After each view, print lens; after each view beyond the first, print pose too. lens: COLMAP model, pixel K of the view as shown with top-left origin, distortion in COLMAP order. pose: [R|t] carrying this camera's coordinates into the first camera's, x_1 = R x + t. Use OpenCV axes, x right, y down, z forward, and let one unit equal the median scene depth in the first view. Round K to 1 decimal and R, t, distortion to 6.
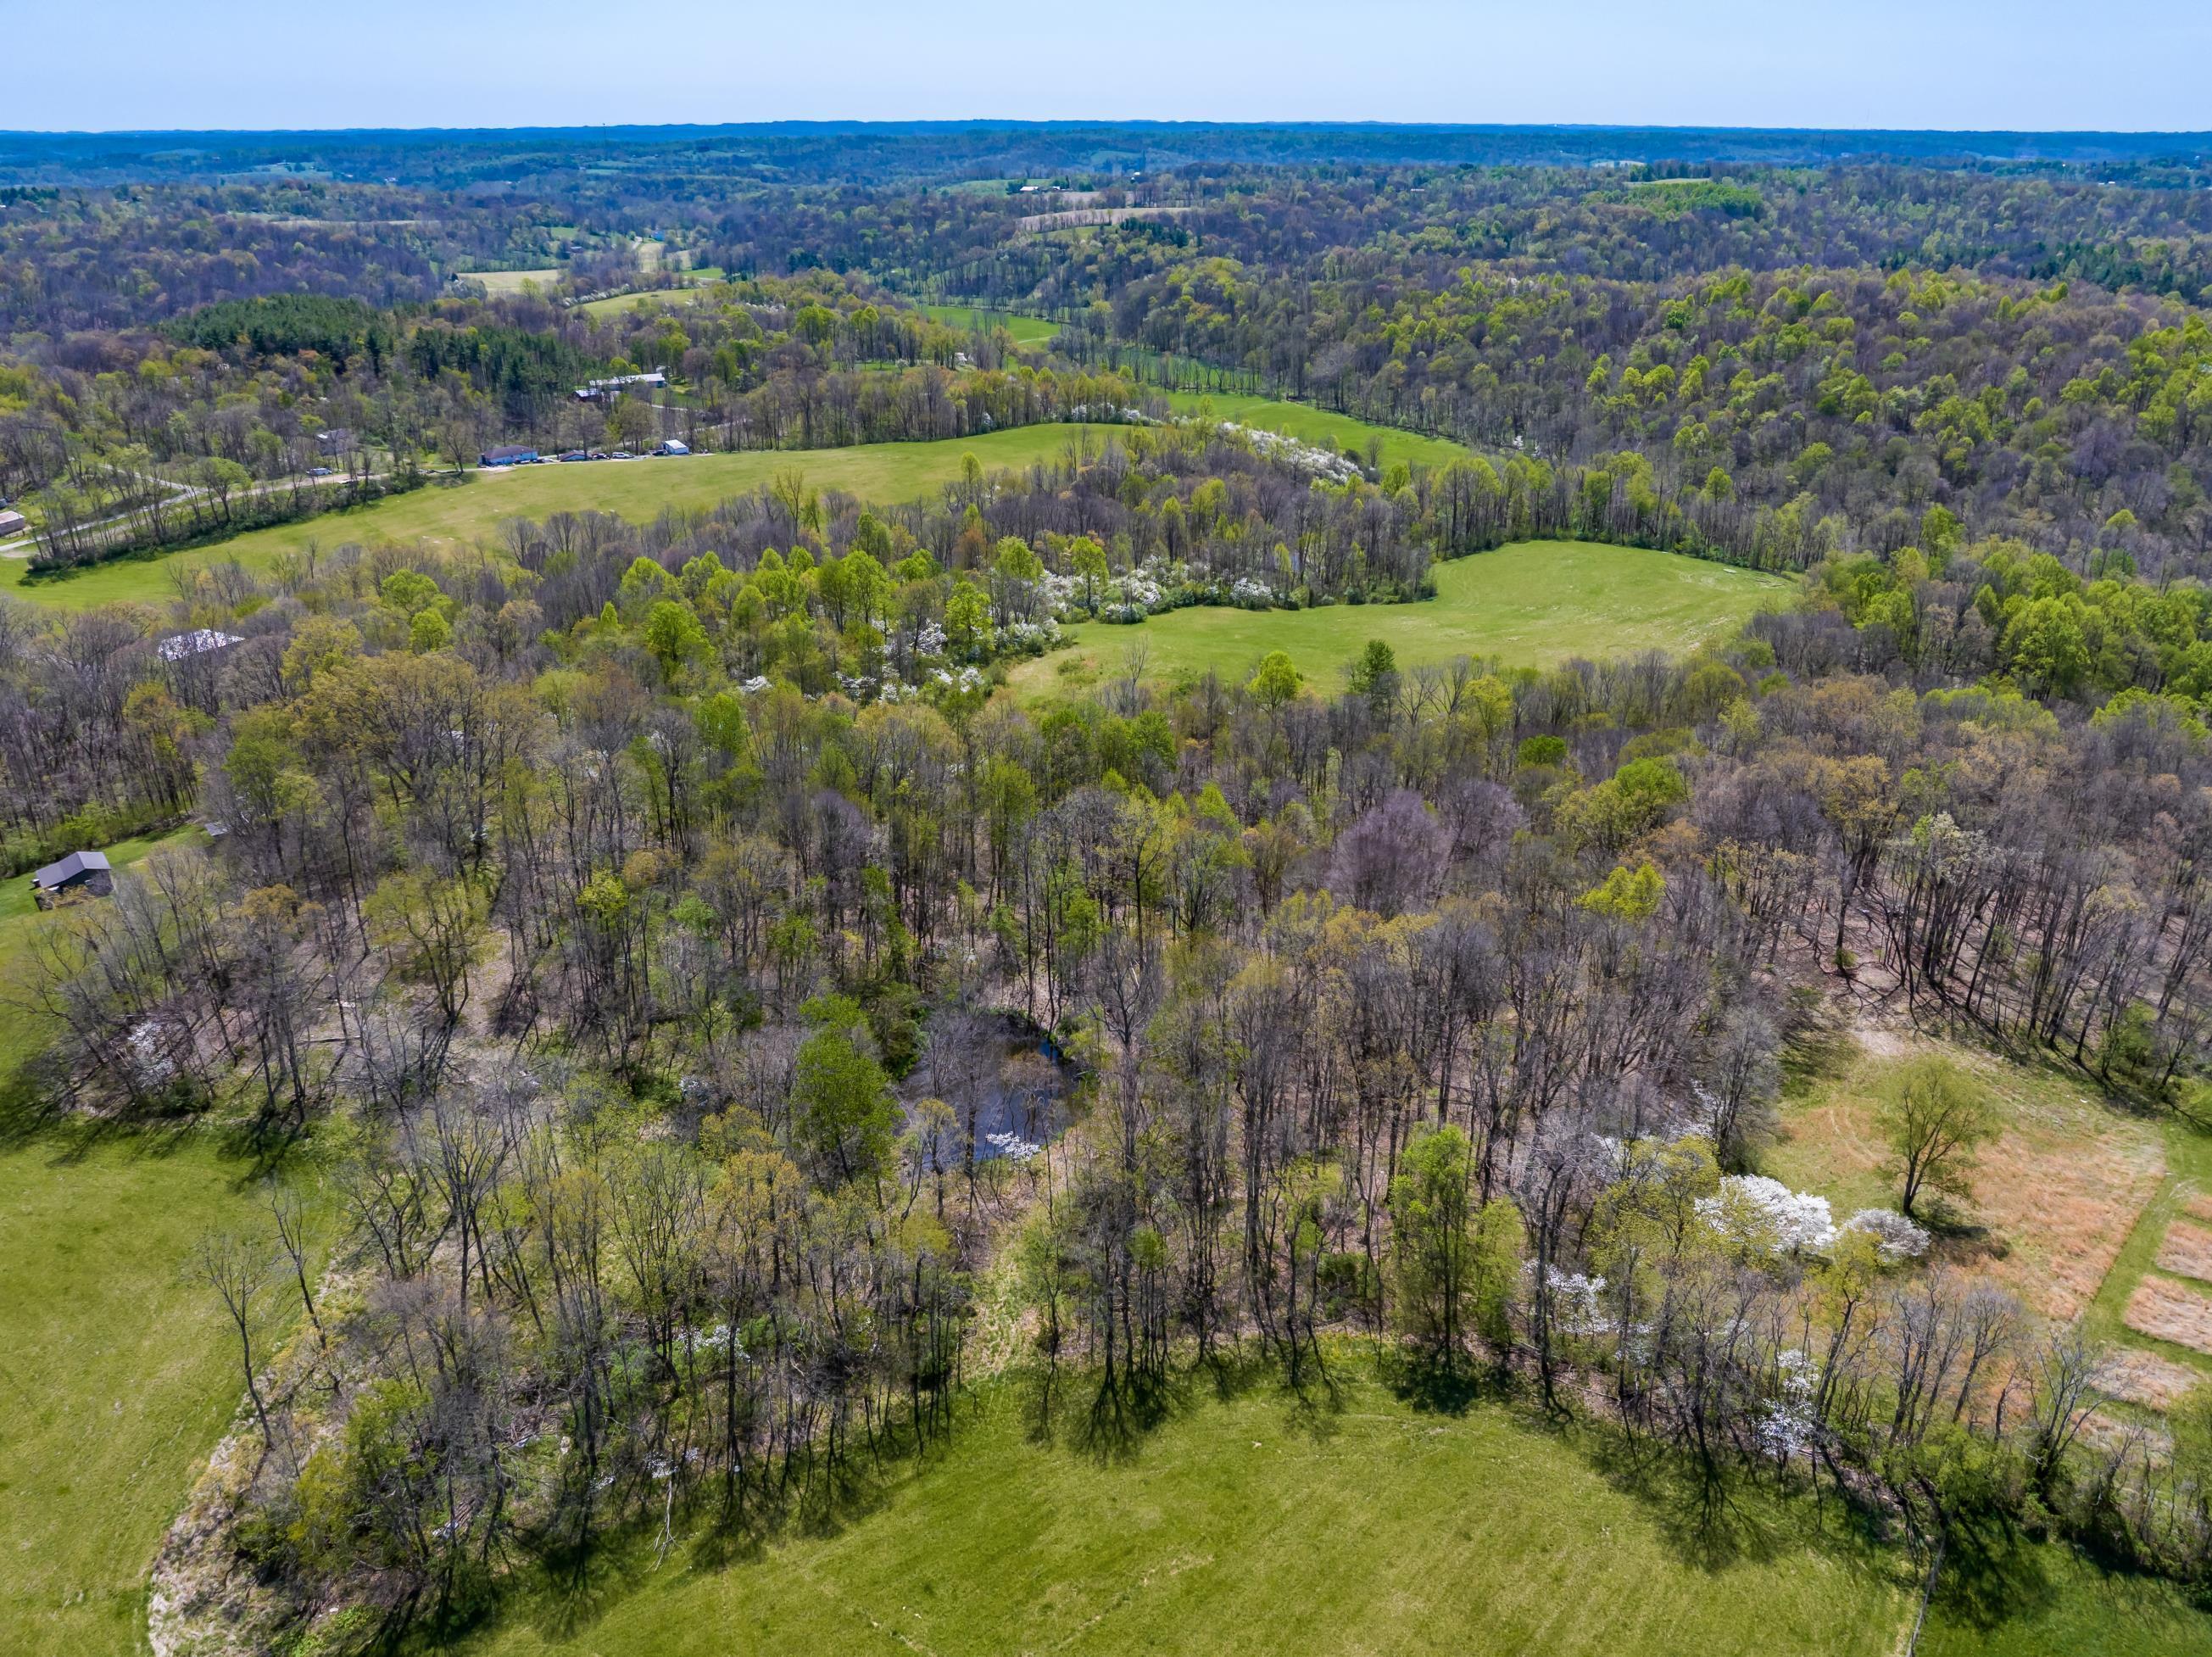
lens RADIAL K [[1570.2, 0, 1110.9], [0, 1570.2, 824.0], [0, 0, 1]] dist [-0.041536, 0.007920]
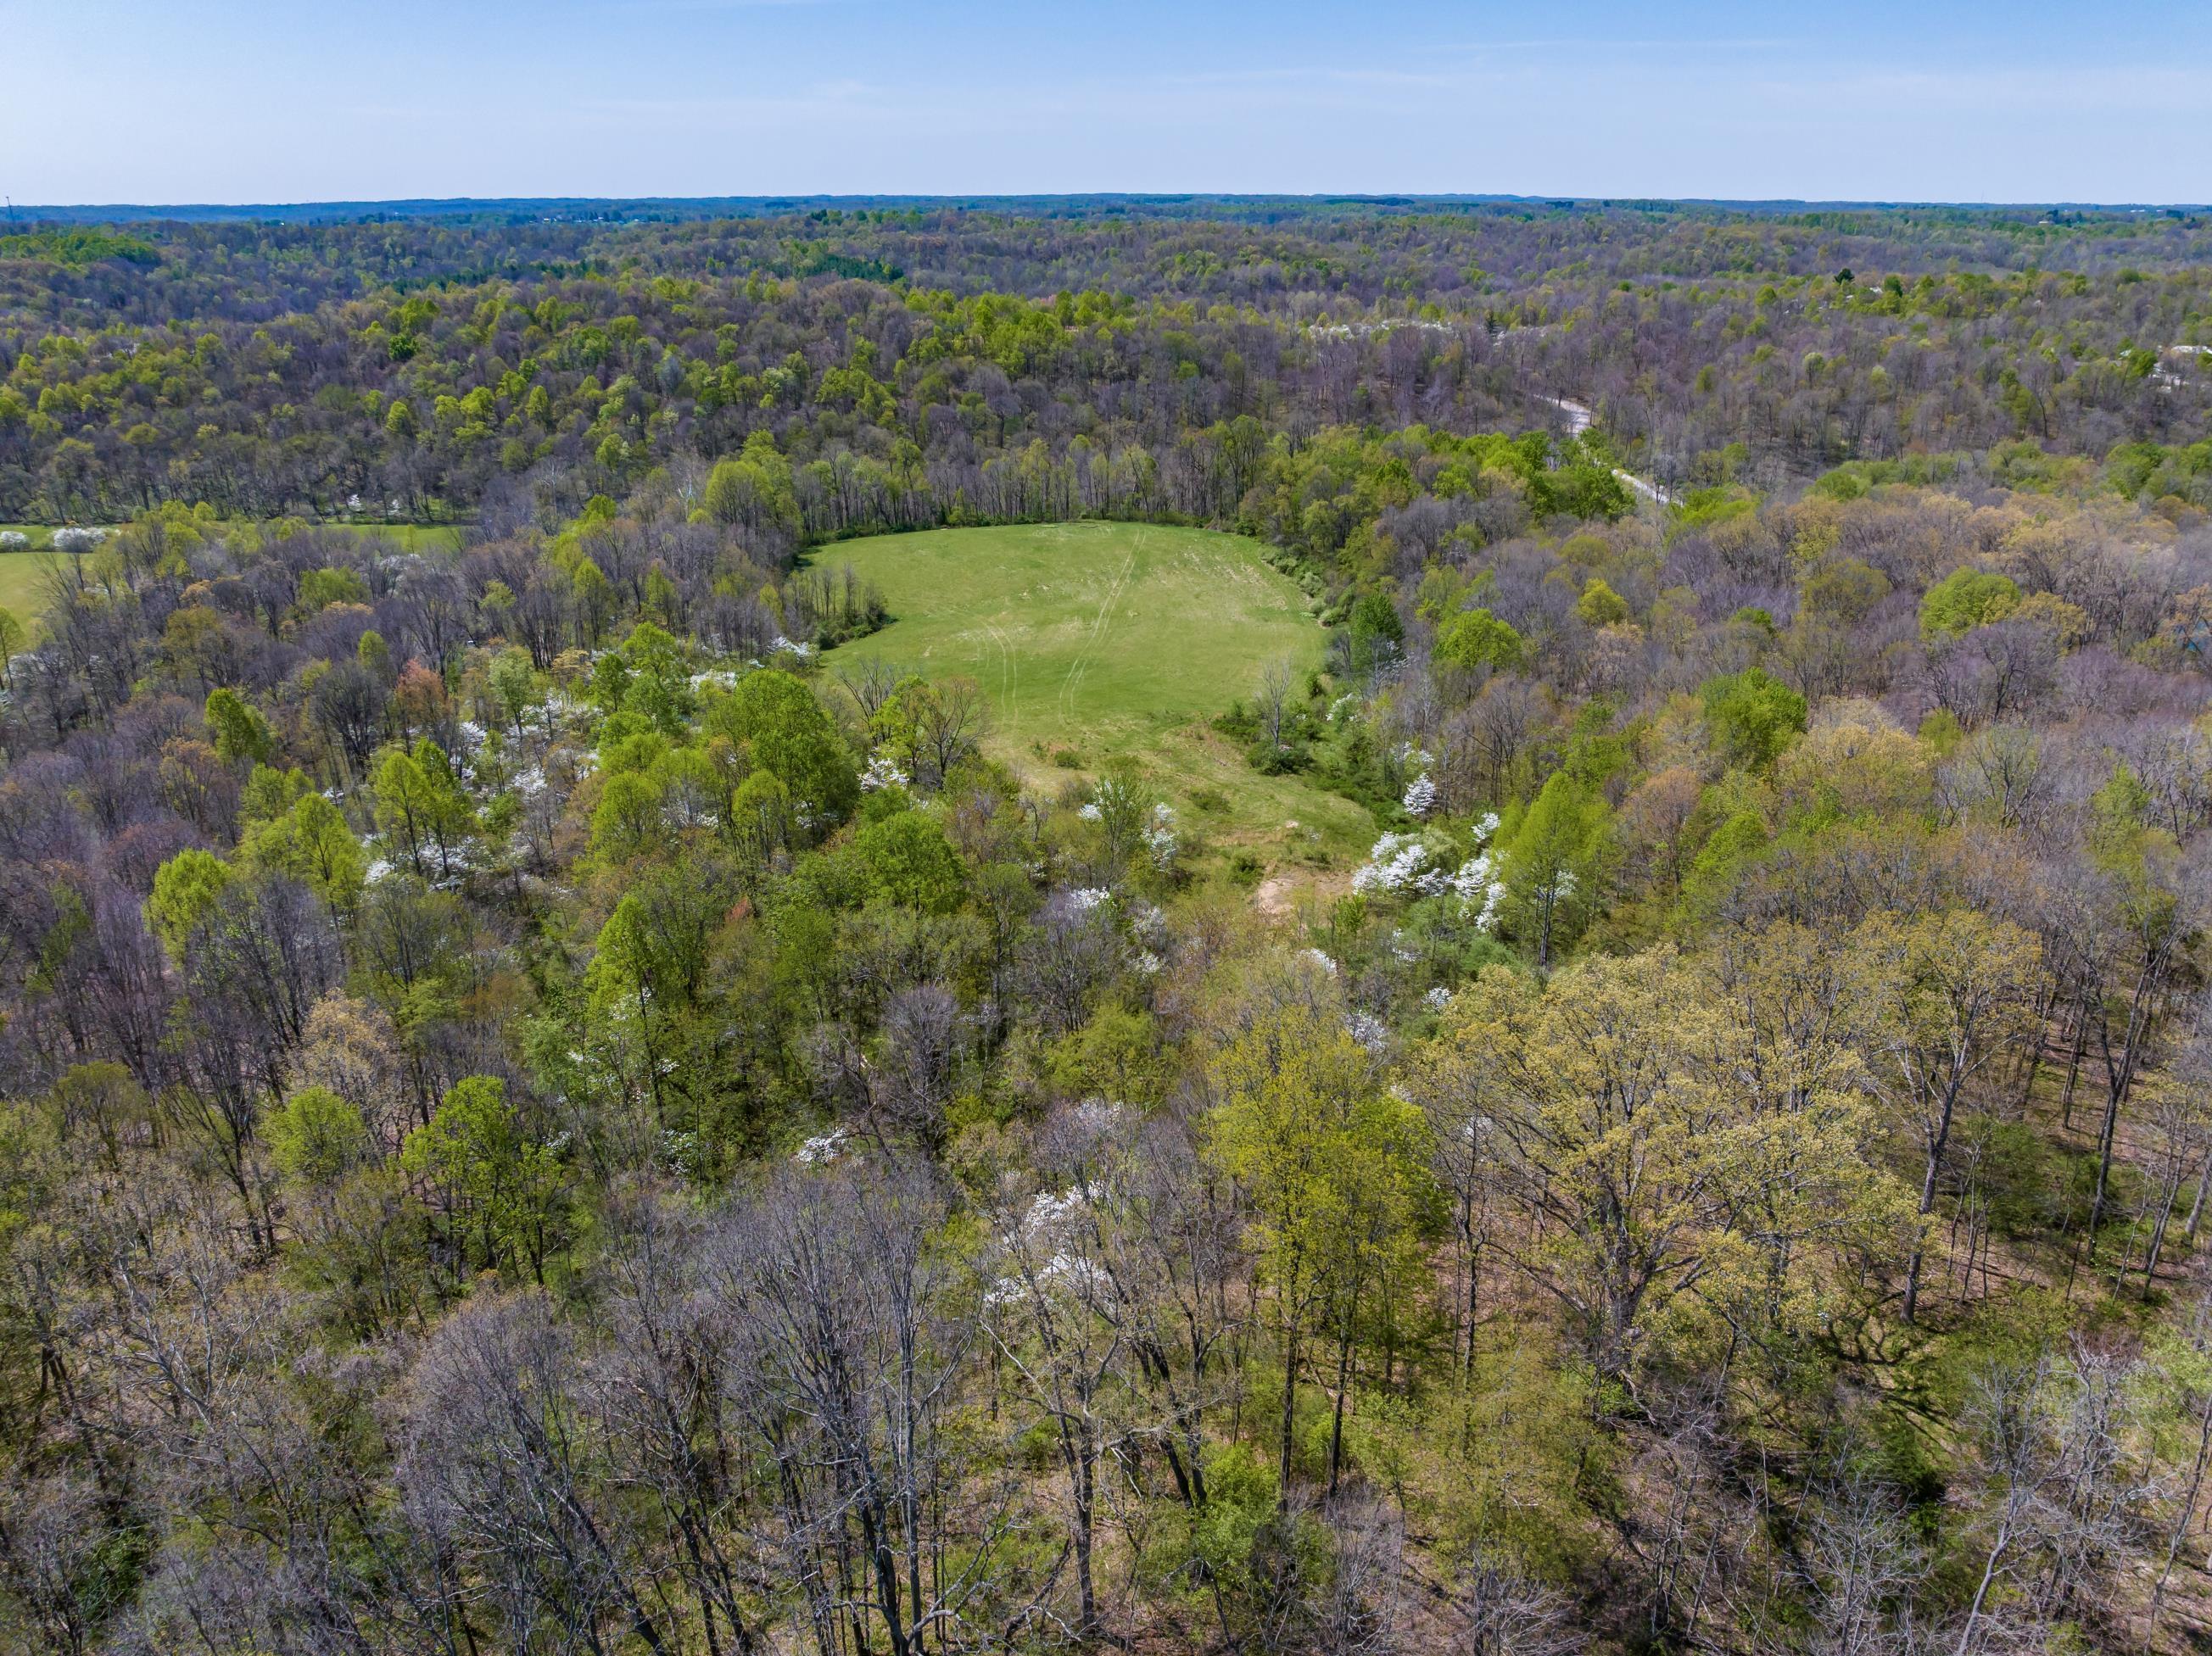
lens RADIAL K [[1569.9, 0, 1126.0], [0, 1569.9, 841.8], [0, 0, 1]] dist [-0.041536, 0.007920]
pose [[0.503416, -0.329447, 0.798773, -0.360526], [0.355210, 0.921635, 0.156254, -0.107707], [-0.787654, 0.205071, 0.580988, 0.415226]]
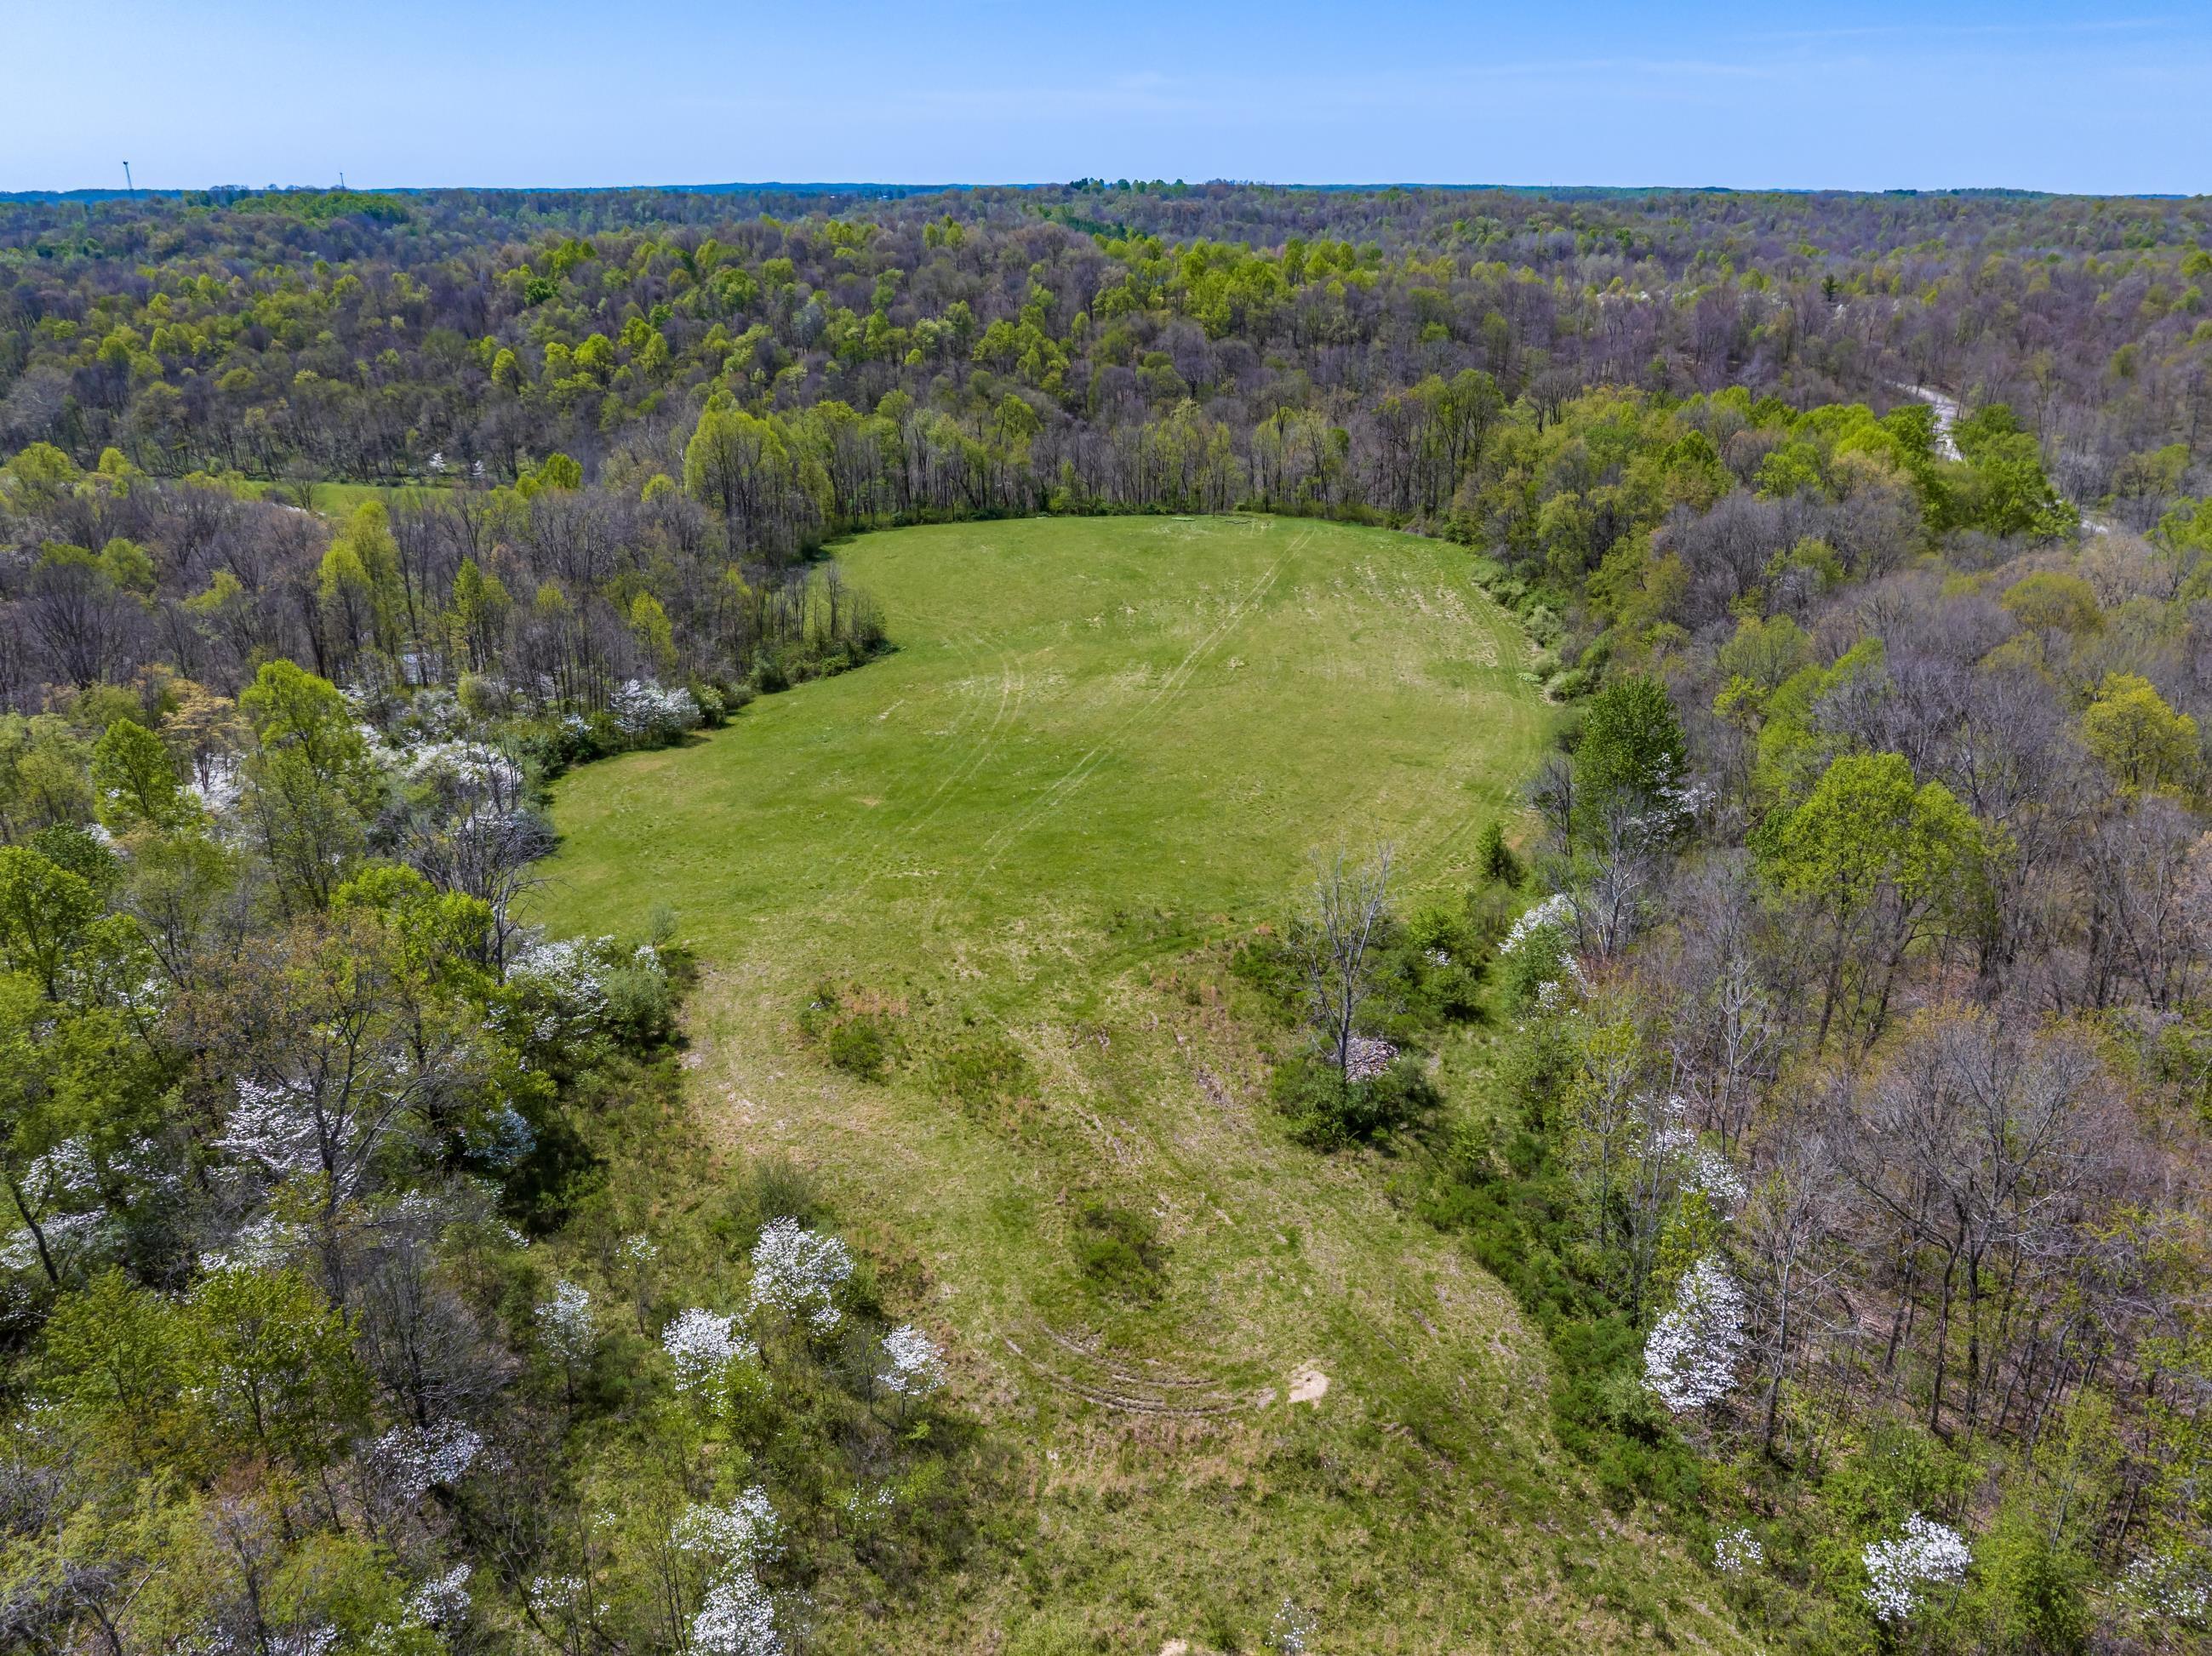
lens RADIAL K [[1584.6, 0, 1127.1], [0, 1584.6, 835.6], [0, 0, 1]] dist [-0.035898, -0.012030]
pose [[0.646568, -0.287673, 0.706537, -0.122476], [0.310913, 0.945132, 0.100296, -0.099858], [-0.696623, 0.154823, 0.700533, 0.515159]]
